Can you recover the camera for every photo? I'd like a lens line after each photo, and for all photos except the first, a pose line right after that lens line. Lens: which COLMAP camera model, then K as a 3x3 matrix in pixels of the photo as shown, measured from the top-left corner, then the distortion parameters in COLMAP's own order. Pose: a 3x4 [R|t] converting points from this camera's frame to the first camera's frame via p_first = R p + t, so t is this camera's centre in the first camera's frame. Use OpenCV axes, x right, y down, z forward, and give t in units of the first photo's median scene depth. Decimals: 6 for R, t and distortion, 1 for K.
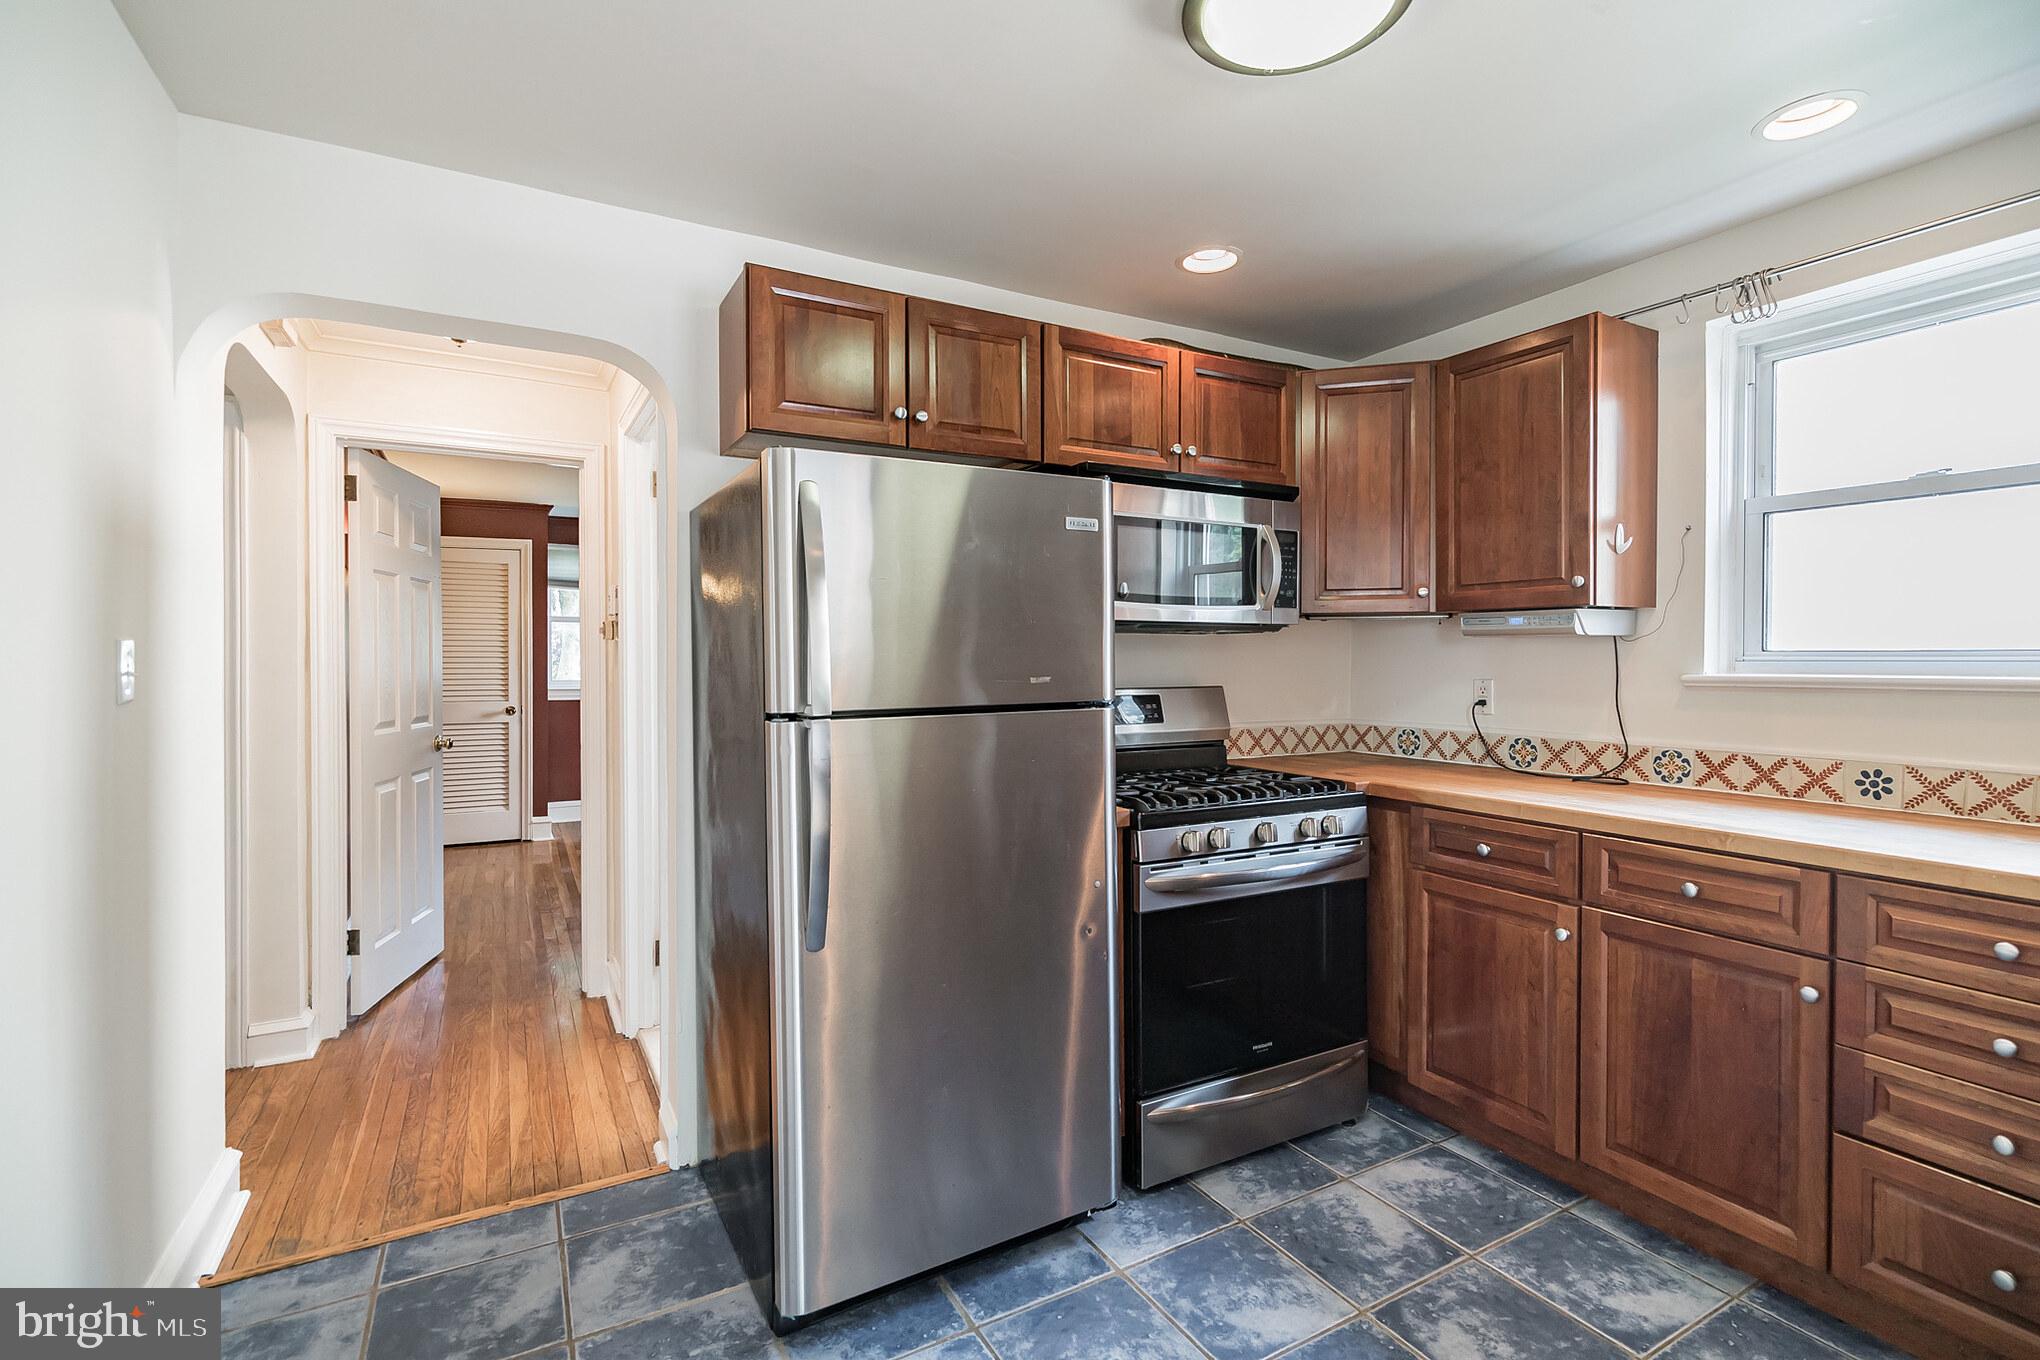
lens RADIAL K [[927.2, 0, 1020.6], [0, 927.2, 667.0], [0, 0, 1]] dist [-0.004789, 0.000501]
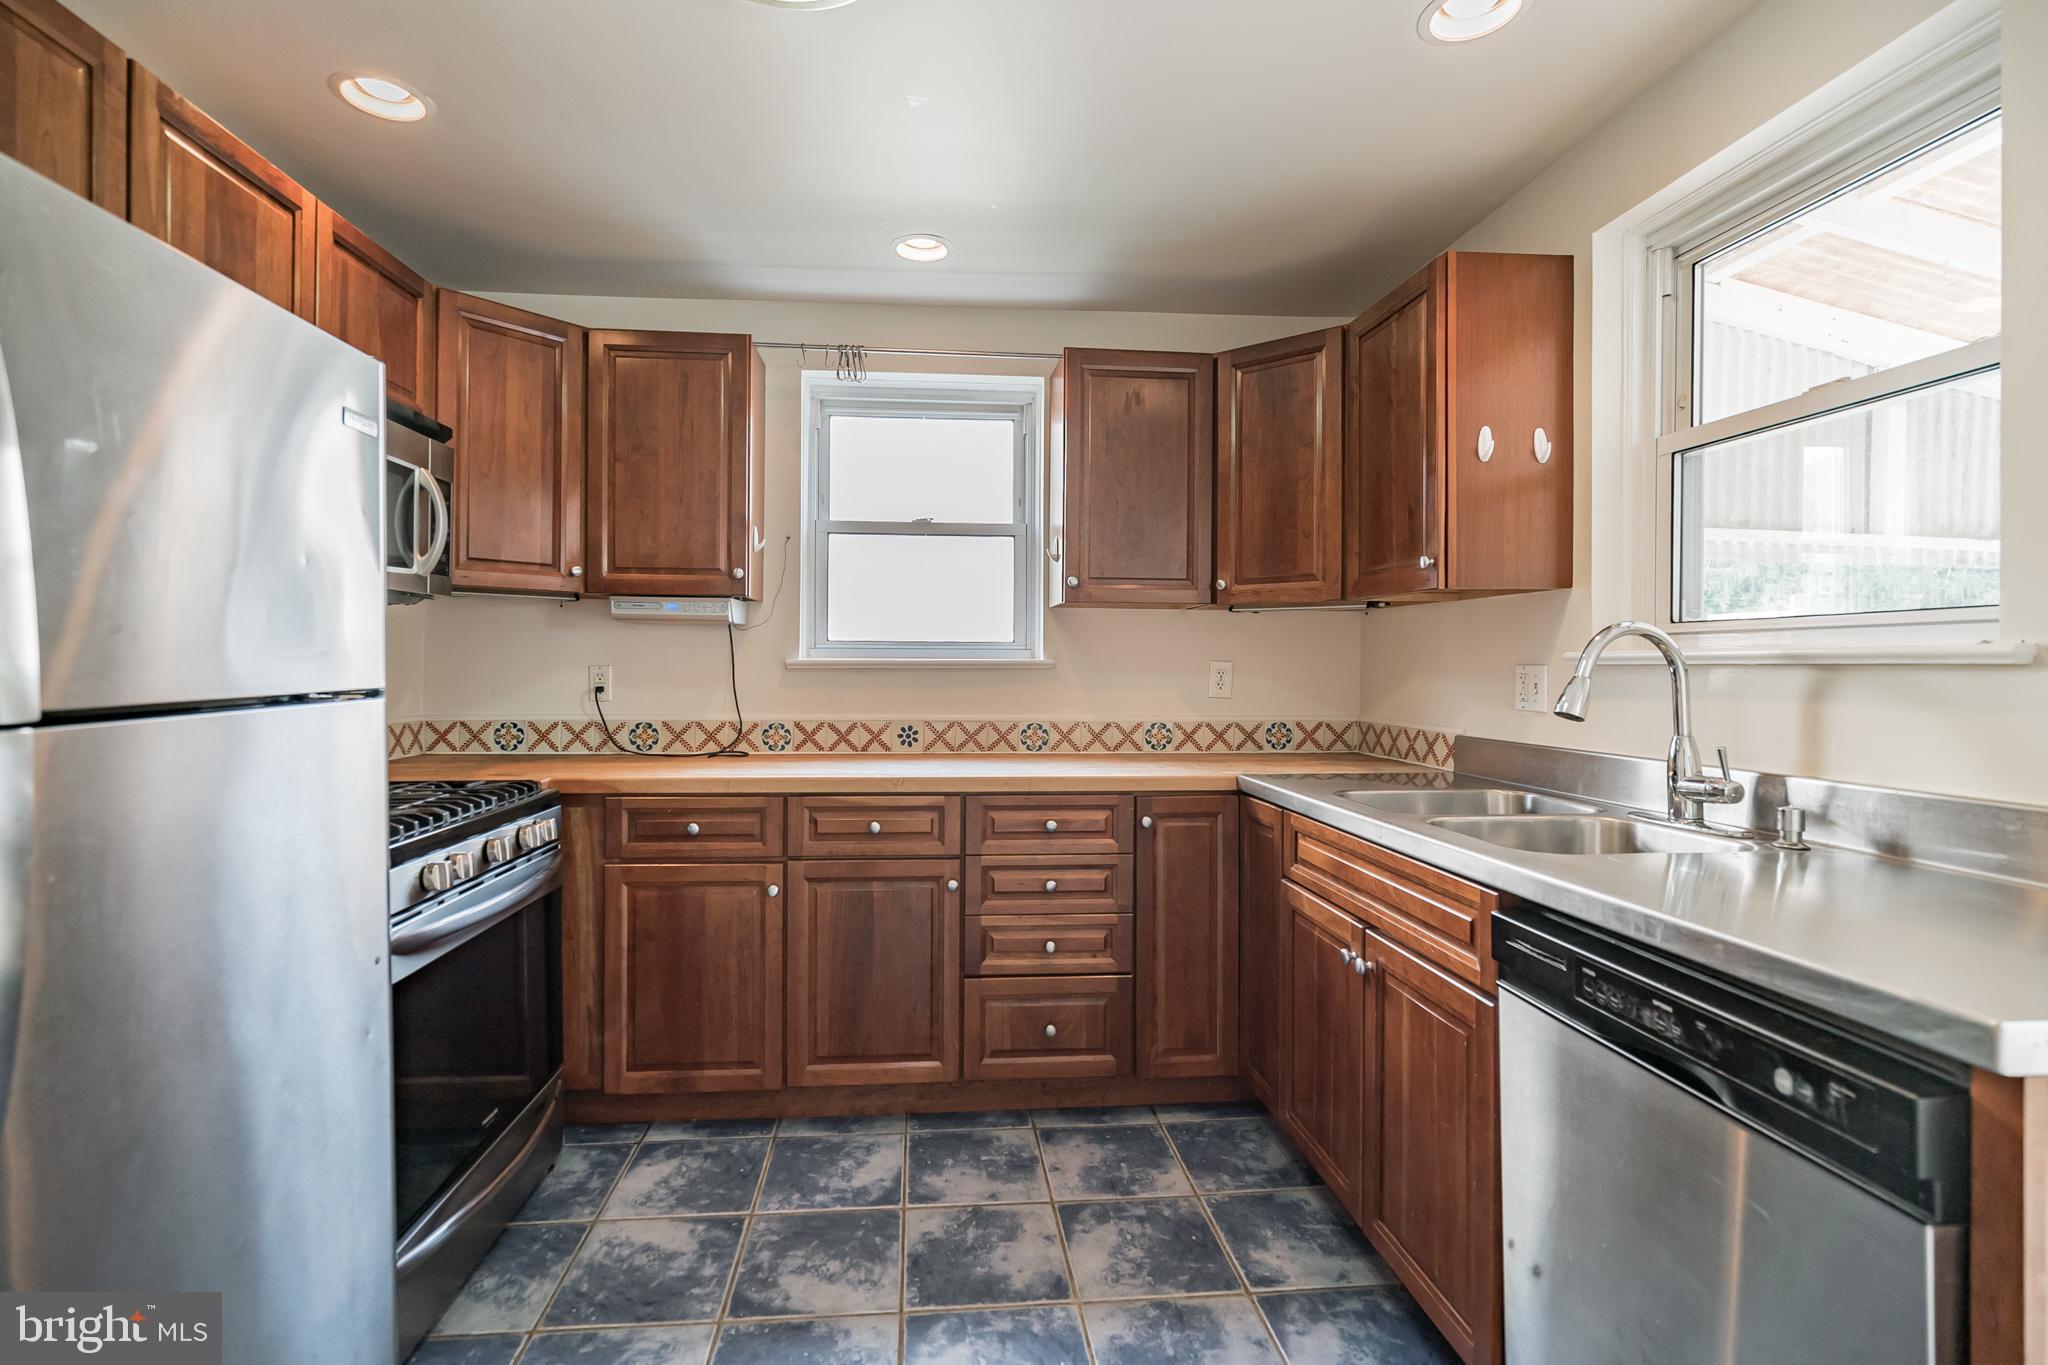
lens RADIAL K [[949.1, 0, 989.2], [0, 949.1, 667.6], [0, 0, 1]] dist [-0.005235, 0.002050]
pose [[0.413535, -0.004497, 0.910477, -0.329509], [0.002654, 0.999990, 0.003734, 0.017250], [-0.910484, 0.000872, 0.413542, 0.282976]]
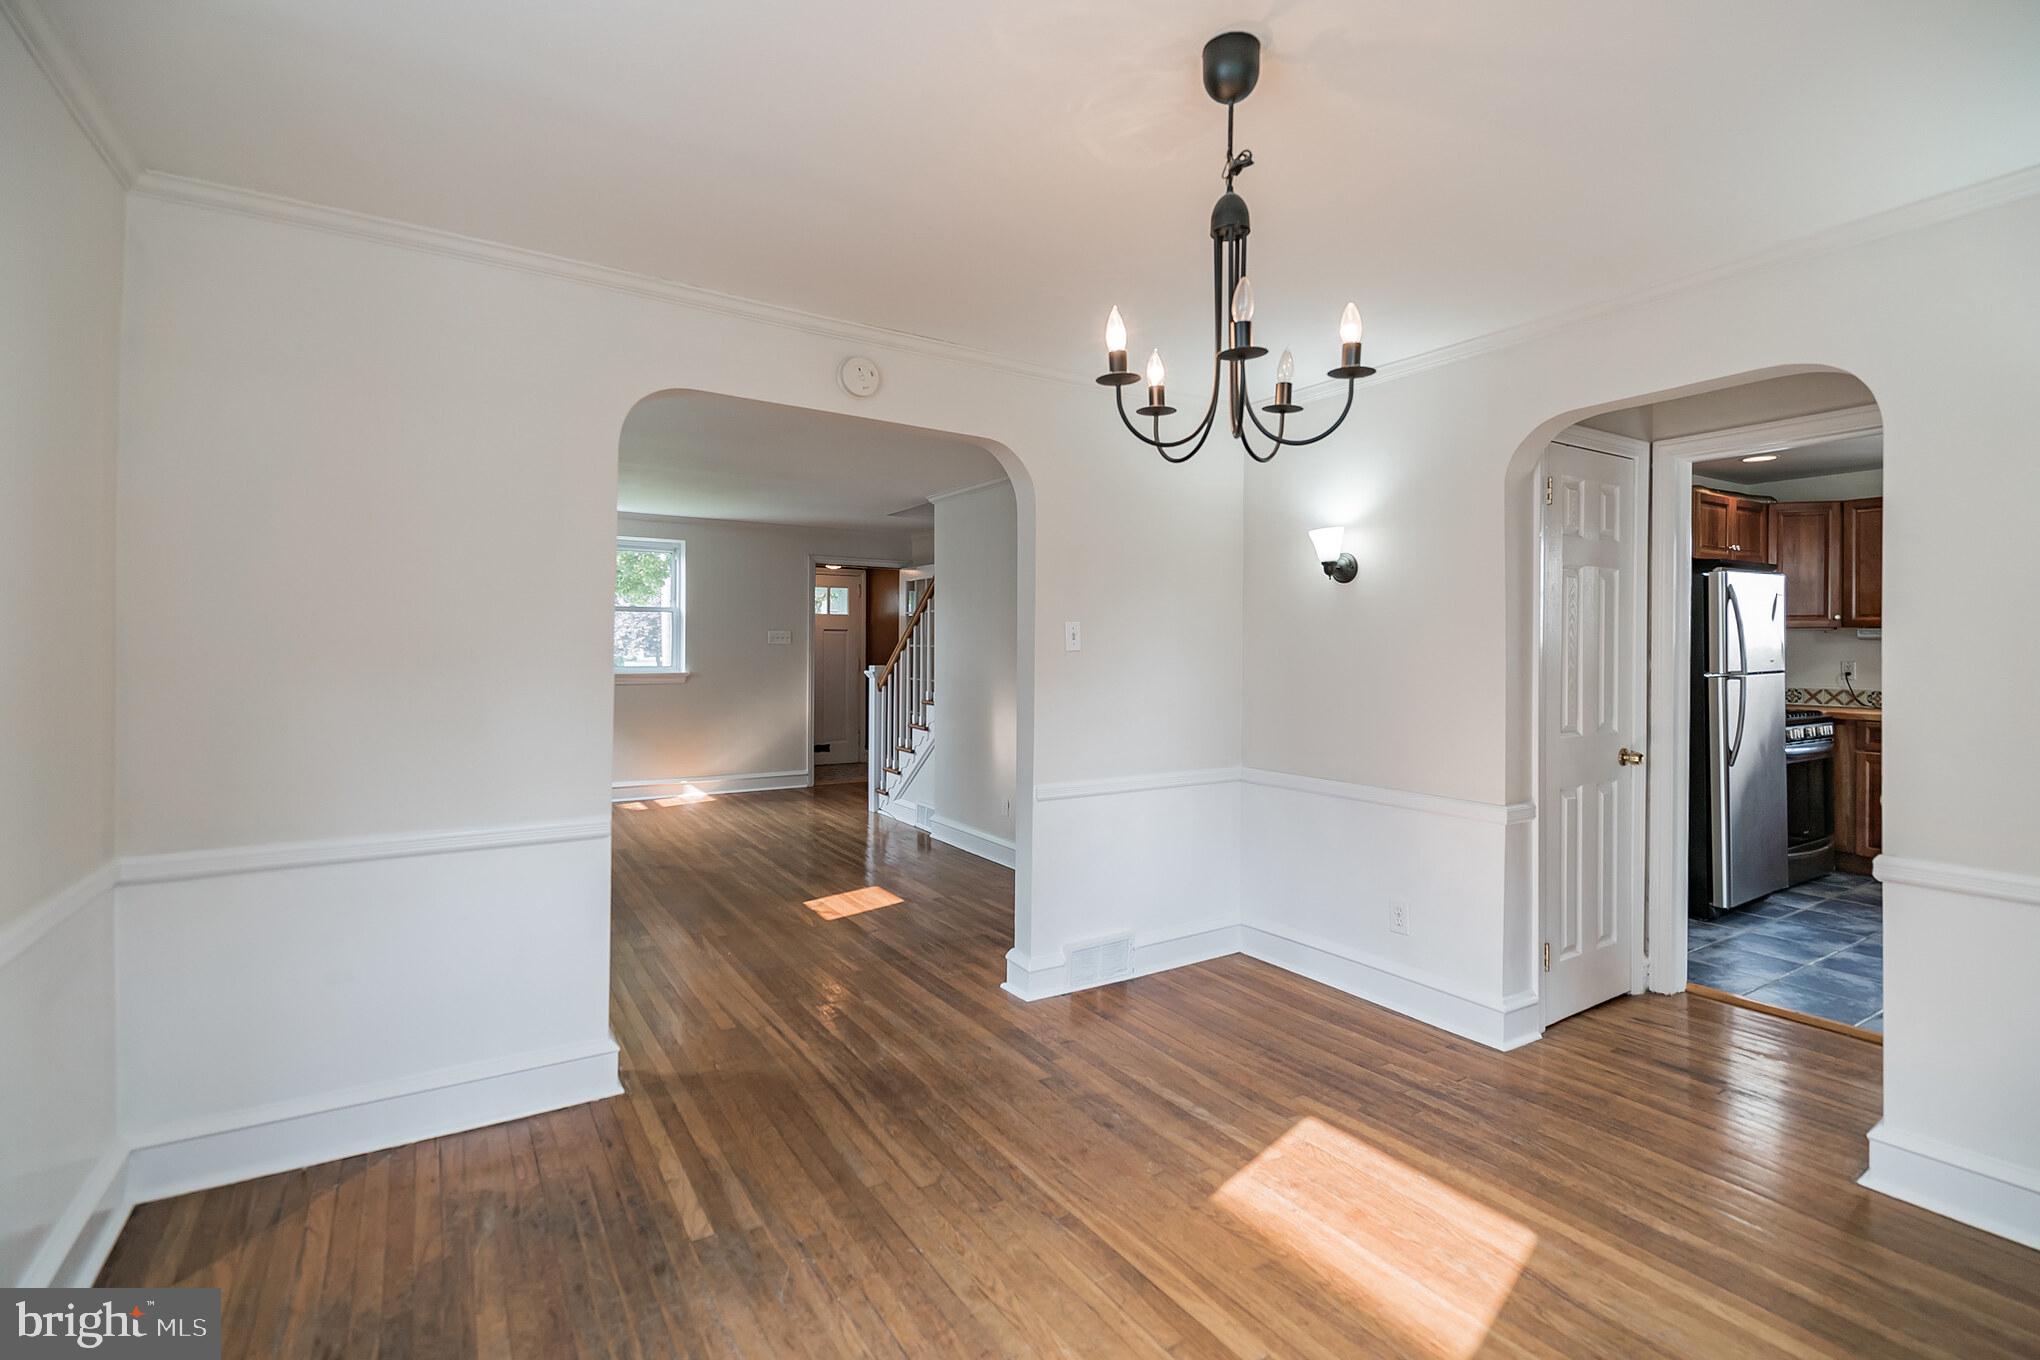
lens RADIAL K [[927.2, 0, 999.0], [0, 927.2, 636.0], [0, 0, 1]] dist [-0.004789, 0.000501]
pose [[0.998752, 0.007729, 0.049343, -1.832552], [-0.006948, 0.999848, -0.015979, 0.003901], [-0.049459, 0.015616, 0.998654, -1.120404]]
